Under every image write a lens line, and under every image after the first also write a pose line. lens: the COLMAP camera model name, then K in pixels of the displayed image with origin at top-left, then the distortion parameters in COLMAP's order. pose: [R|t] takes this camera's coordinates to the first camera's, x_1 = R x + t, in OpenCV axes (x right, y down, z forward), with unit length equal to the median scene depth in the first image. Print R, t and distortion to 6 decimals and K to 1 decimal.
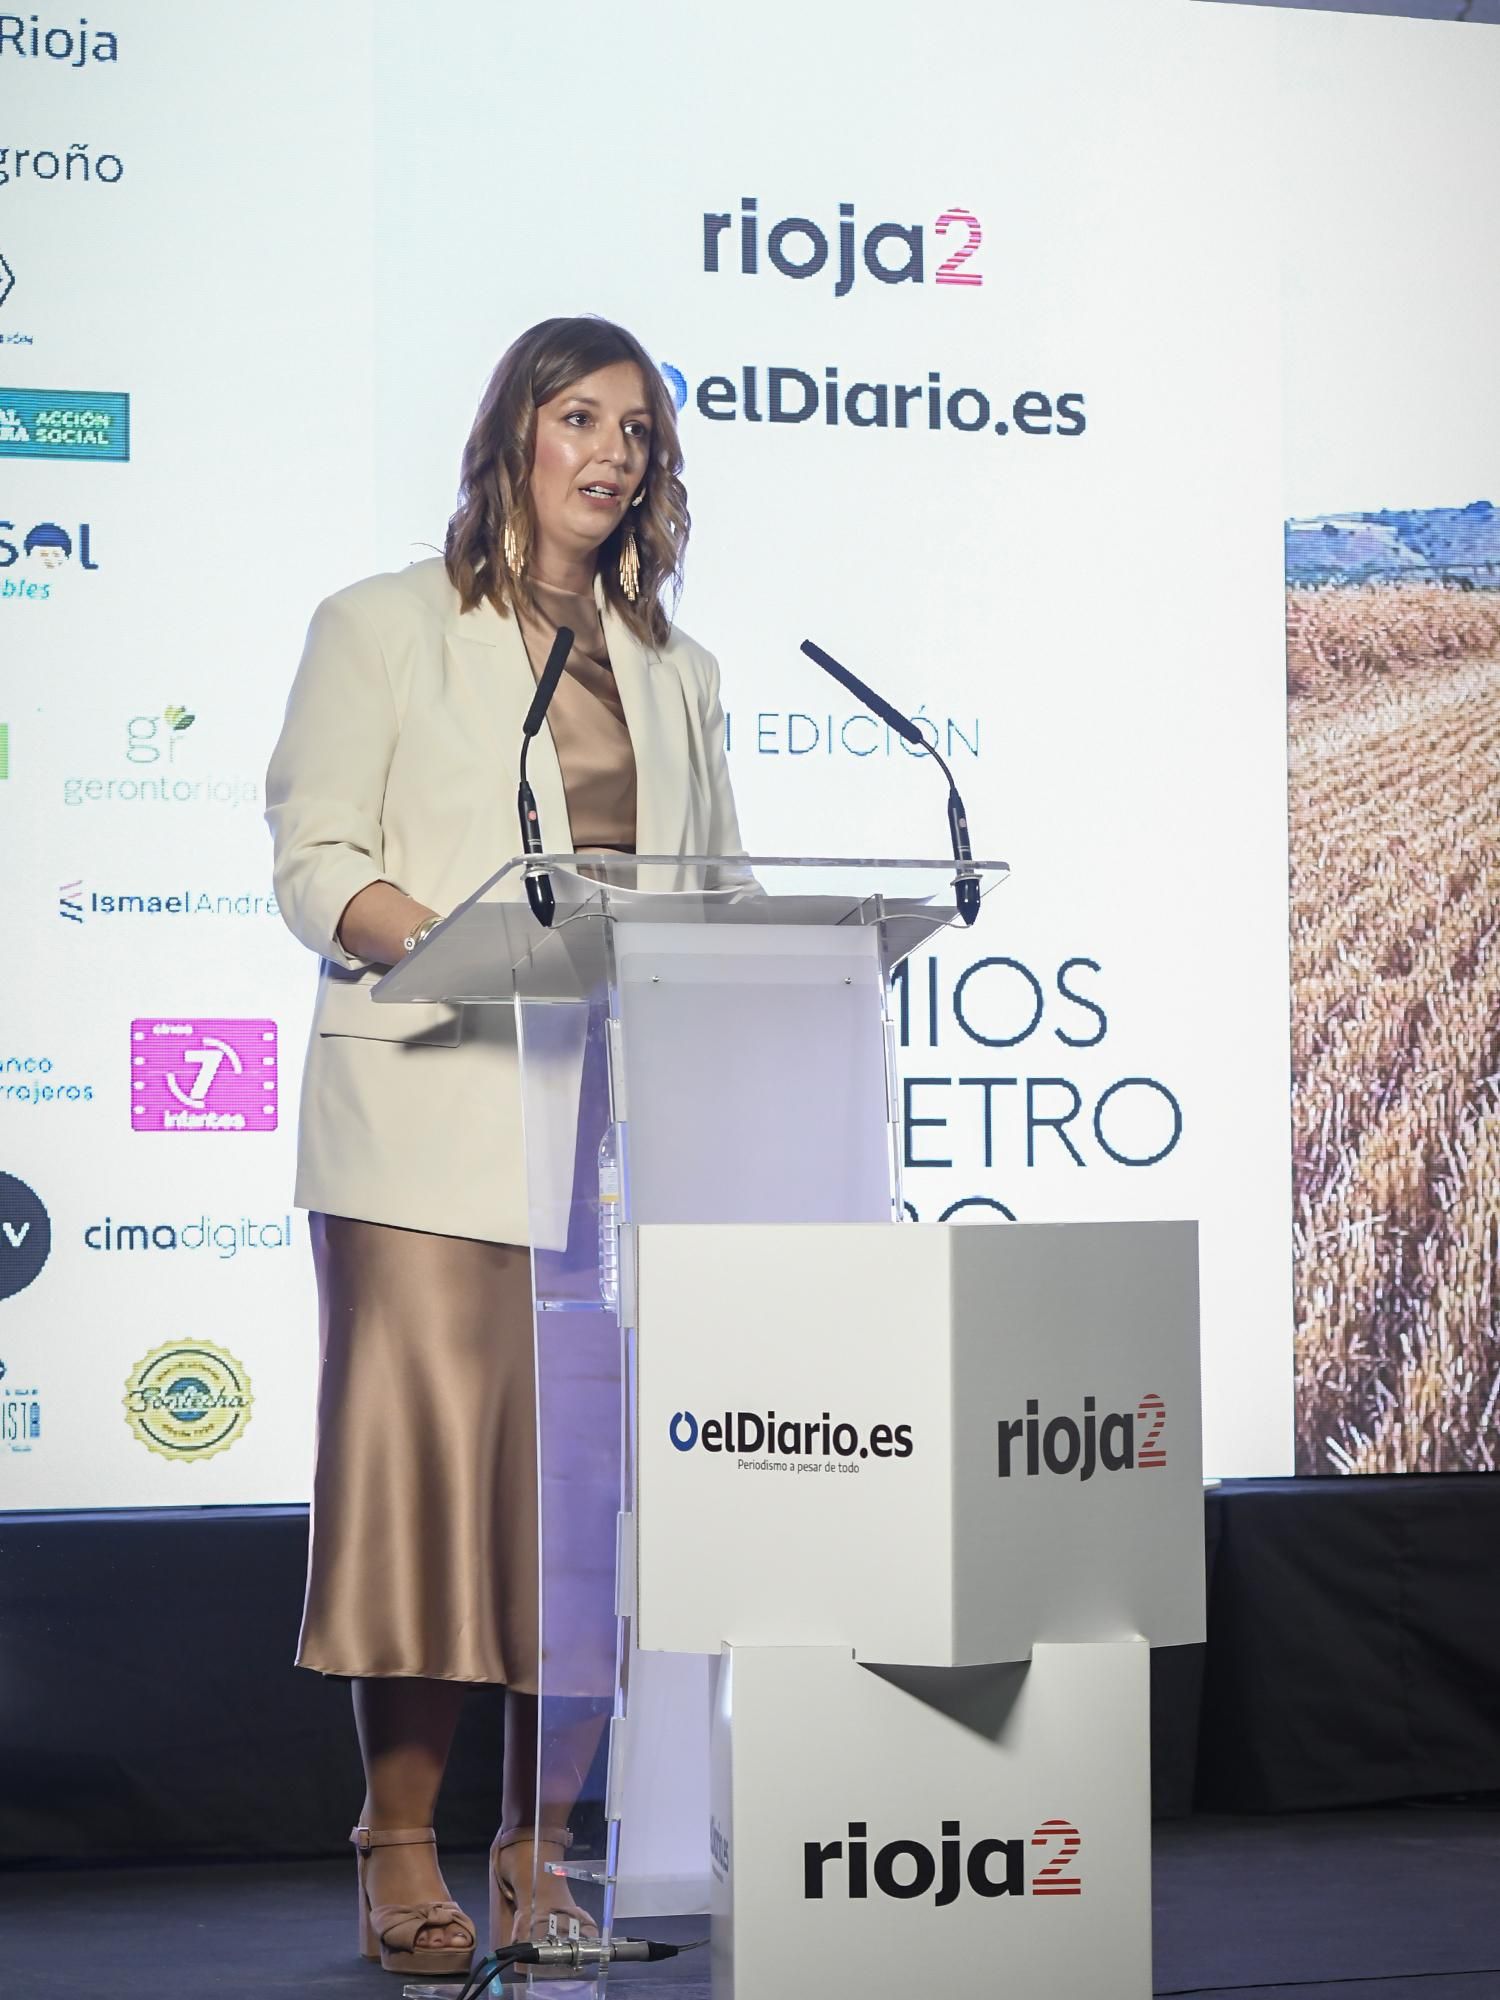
lens RADIAL K [[6977.8, 0, 844.7], [0, 6977.8, 933.1], [0, 0, 1]] dist [-0.065059, 0.000000]
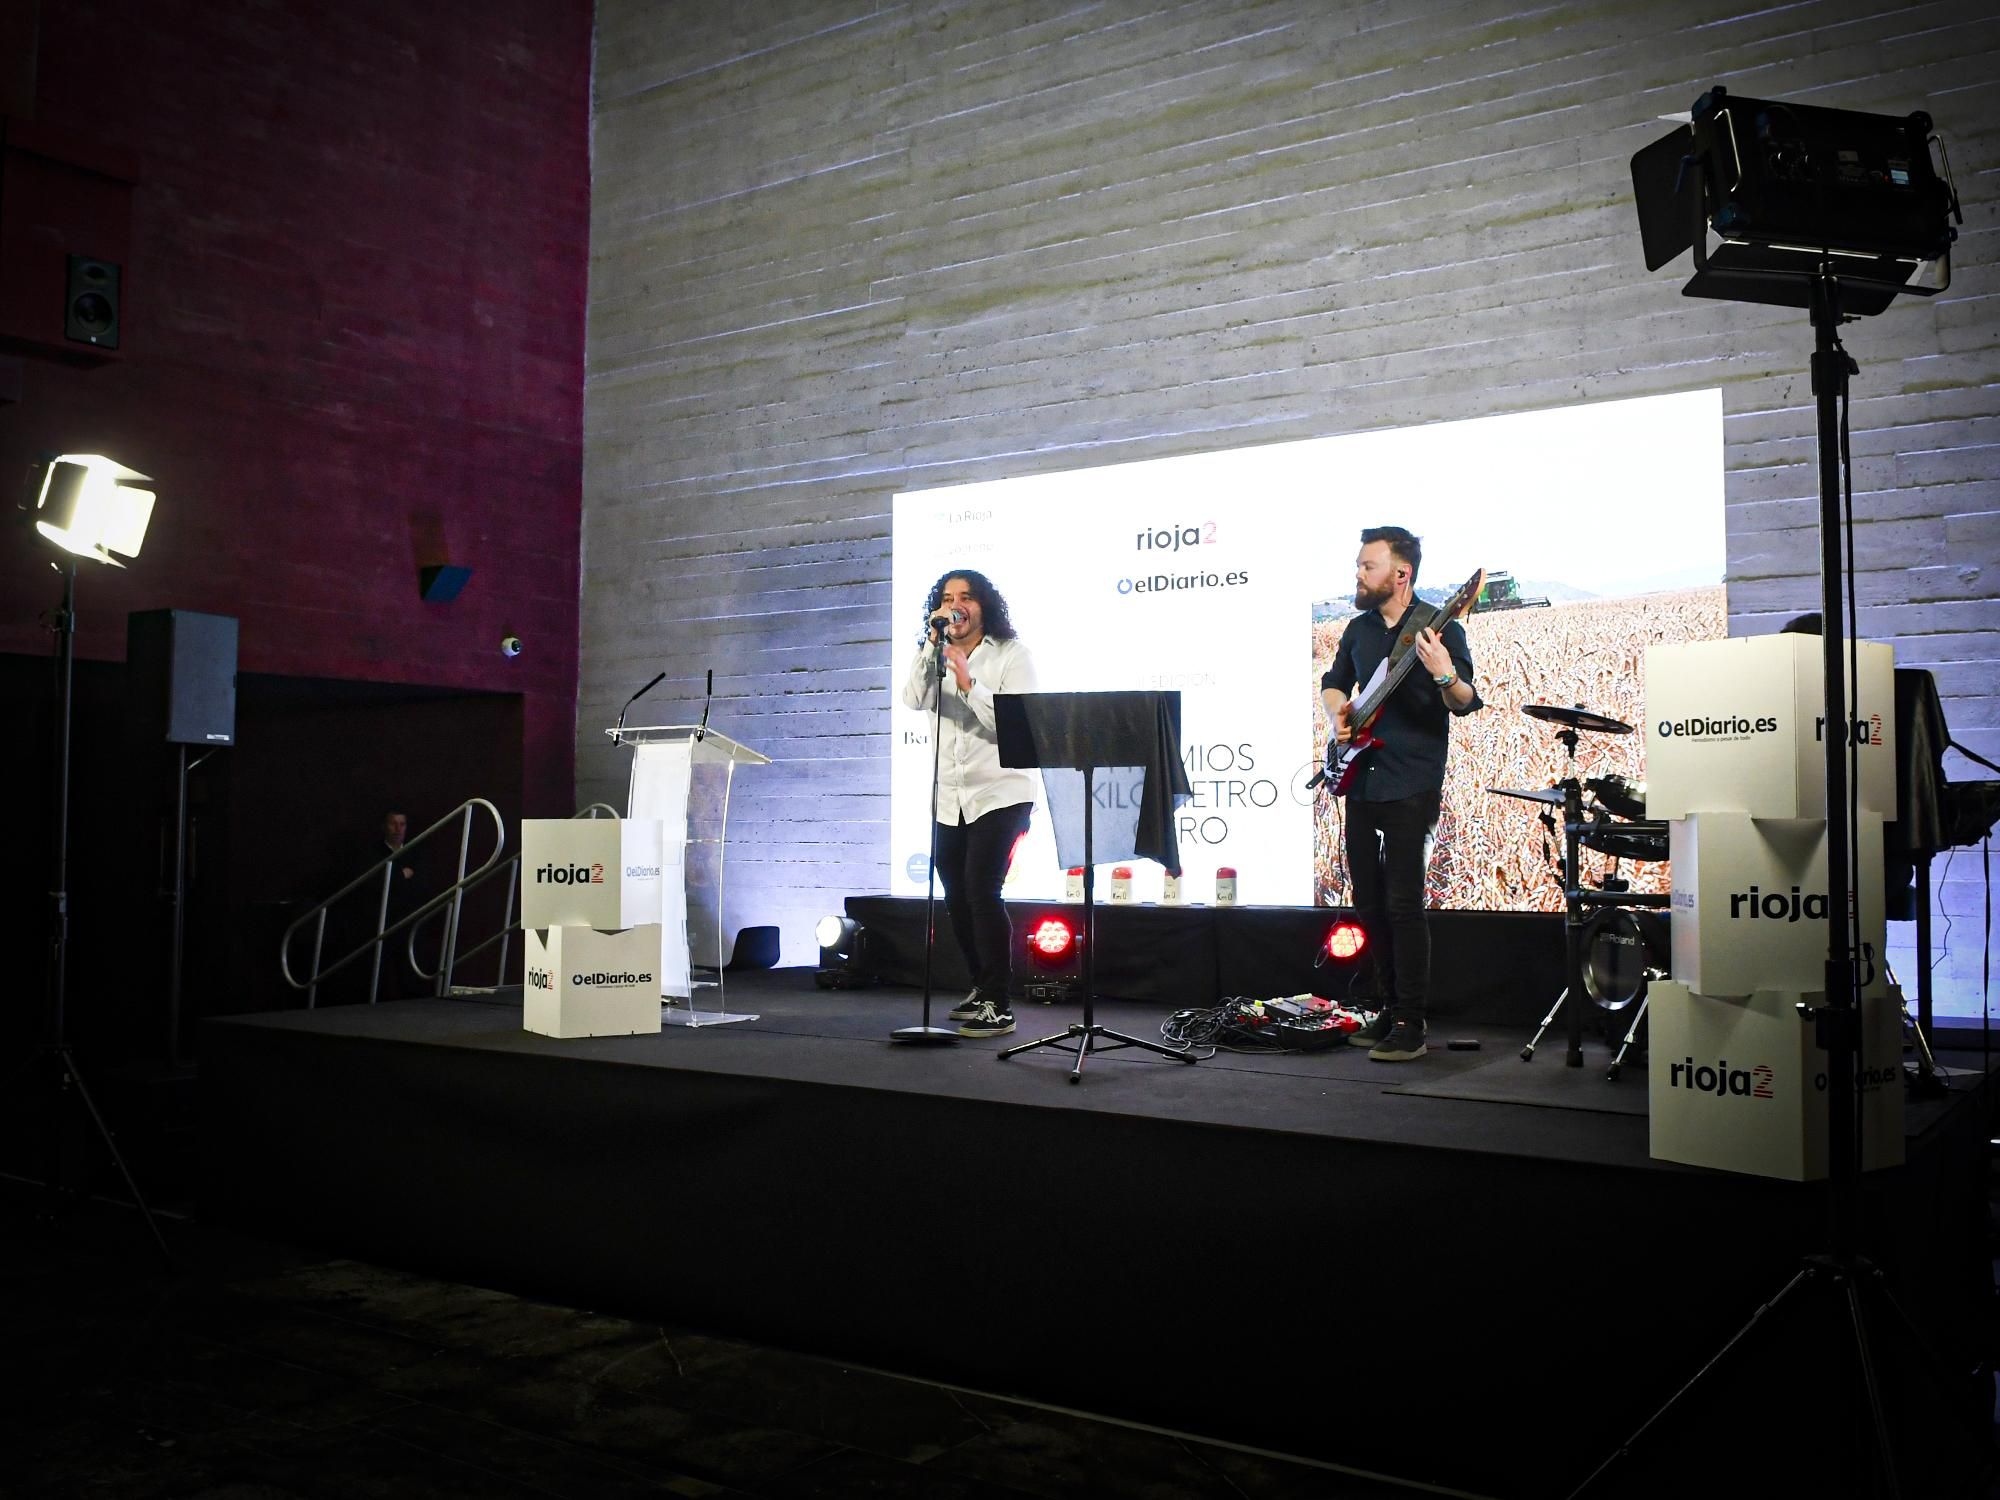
lens RADIAL K [[1854.0, 0, 1070.9], [0, 1854.0, 713.6], [0, 0, 1]] dist [-0.014805, 0.000000]
pose [[0.517677, -0.046637, -0.854304, 0.783252], [0.027390, 0.998905, -0.037933, 0.021678], [0.855137, -0.003762, 0.518388, 0.512128]]
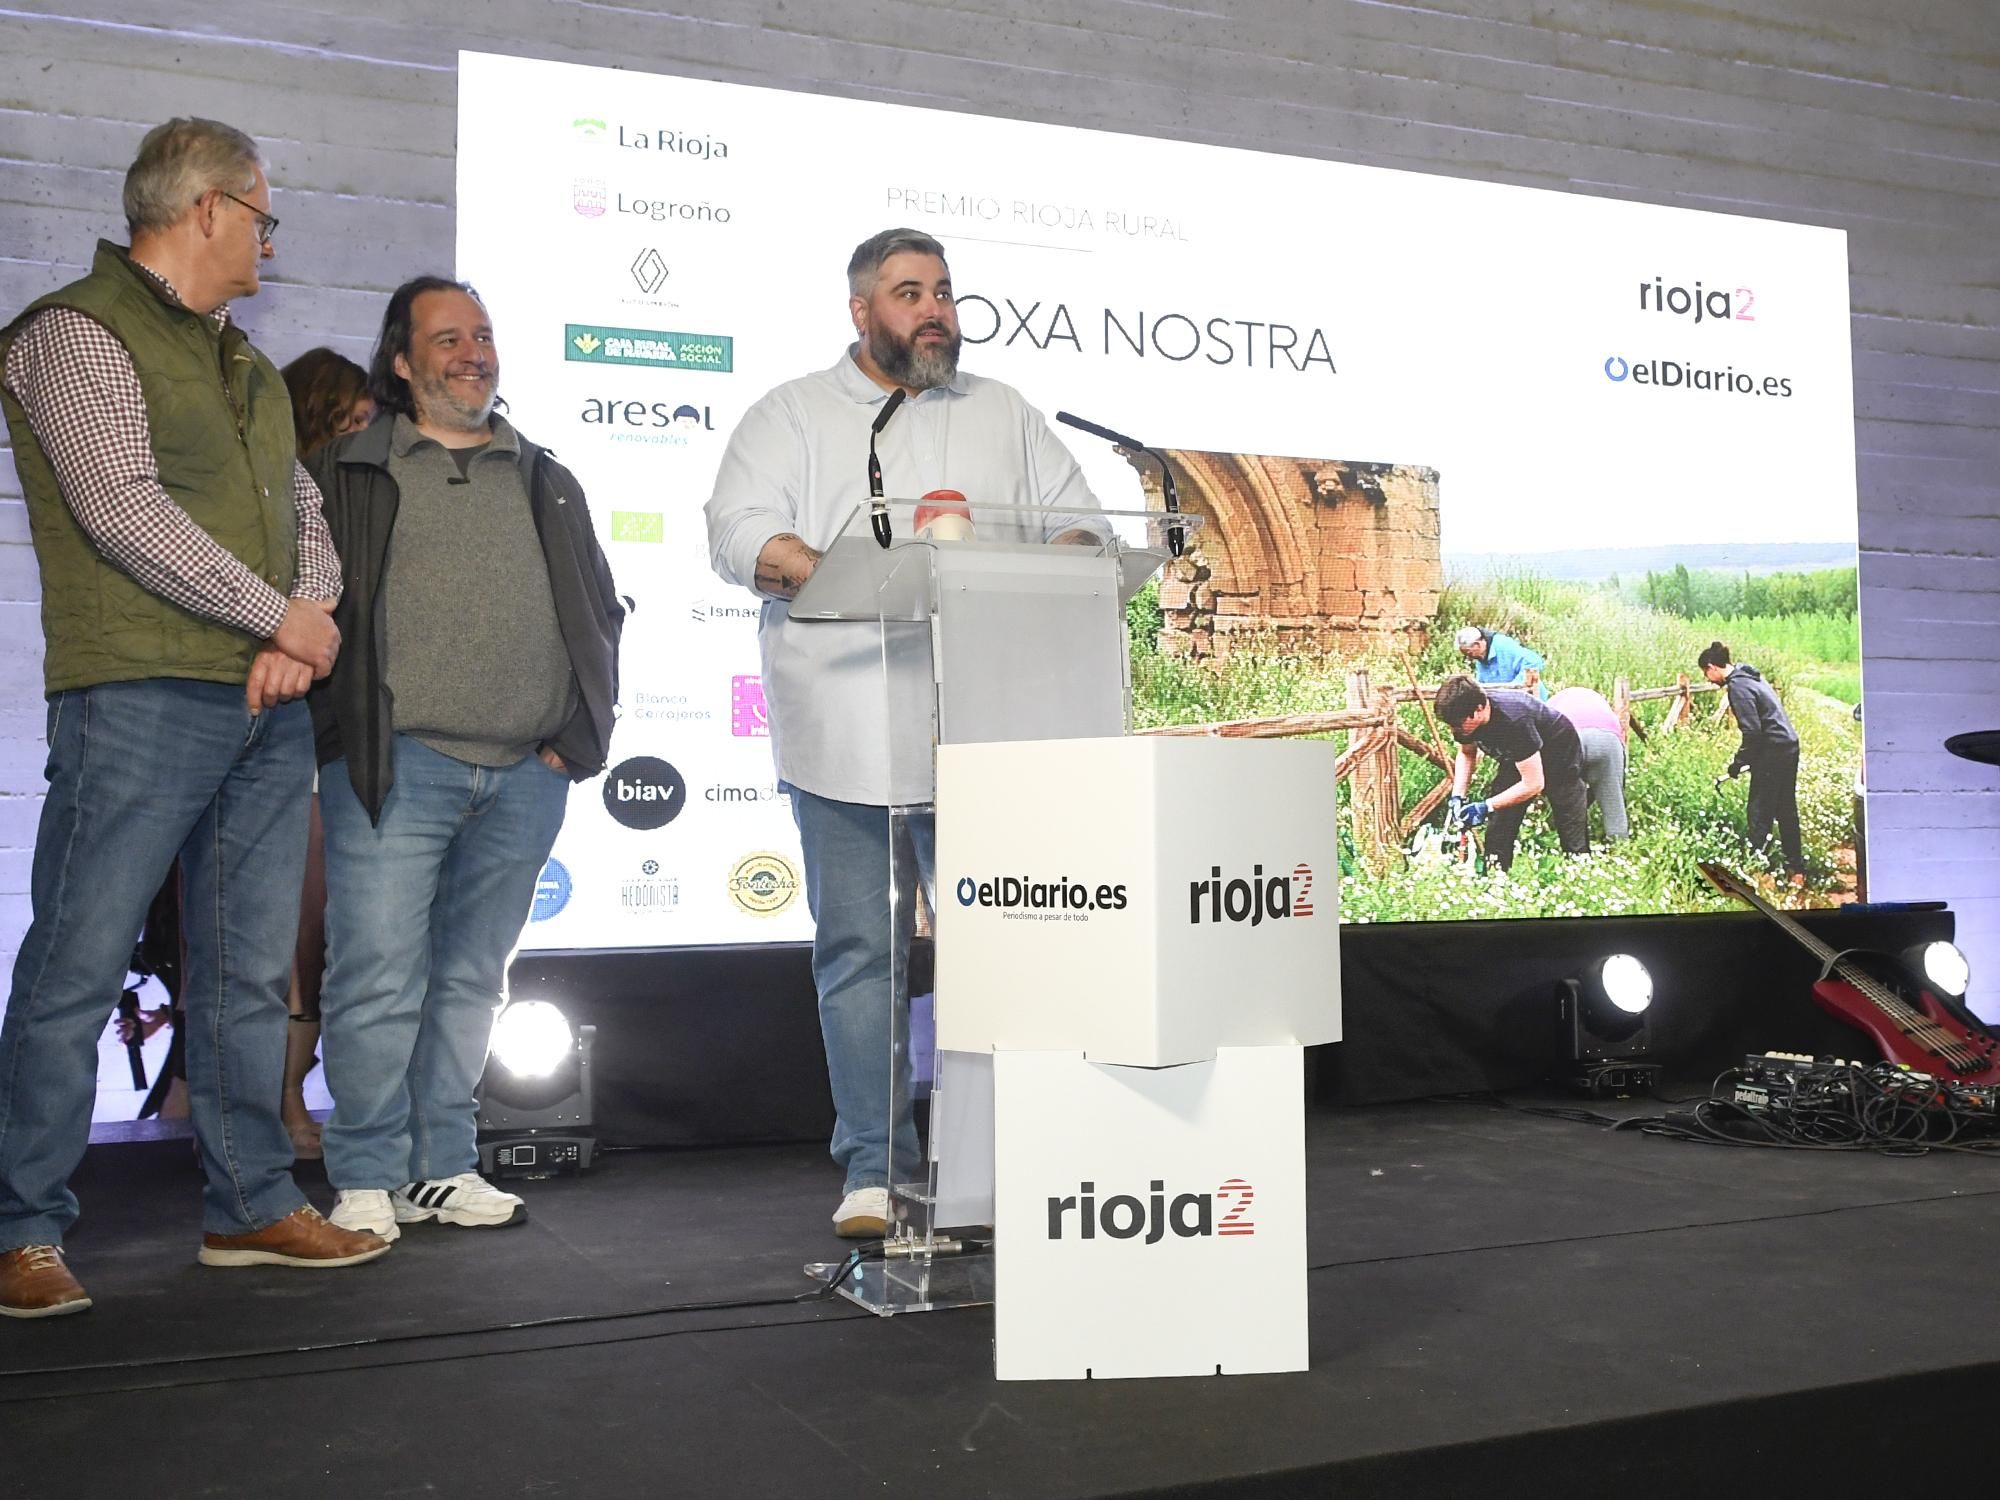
lens RADIAL K [[2286.3, 0, 1171.0], [0, 2286.3, 666.4], [0, 0, 1]] dist [-0.016383, 0.000000]
pose [[0.999986, -0.004910, -0.001838, 0.013858], [0.004843, 0.999383, -0.034778, 0.031412], [0.002008, 0.034769, 0.999393, 0.400674]]
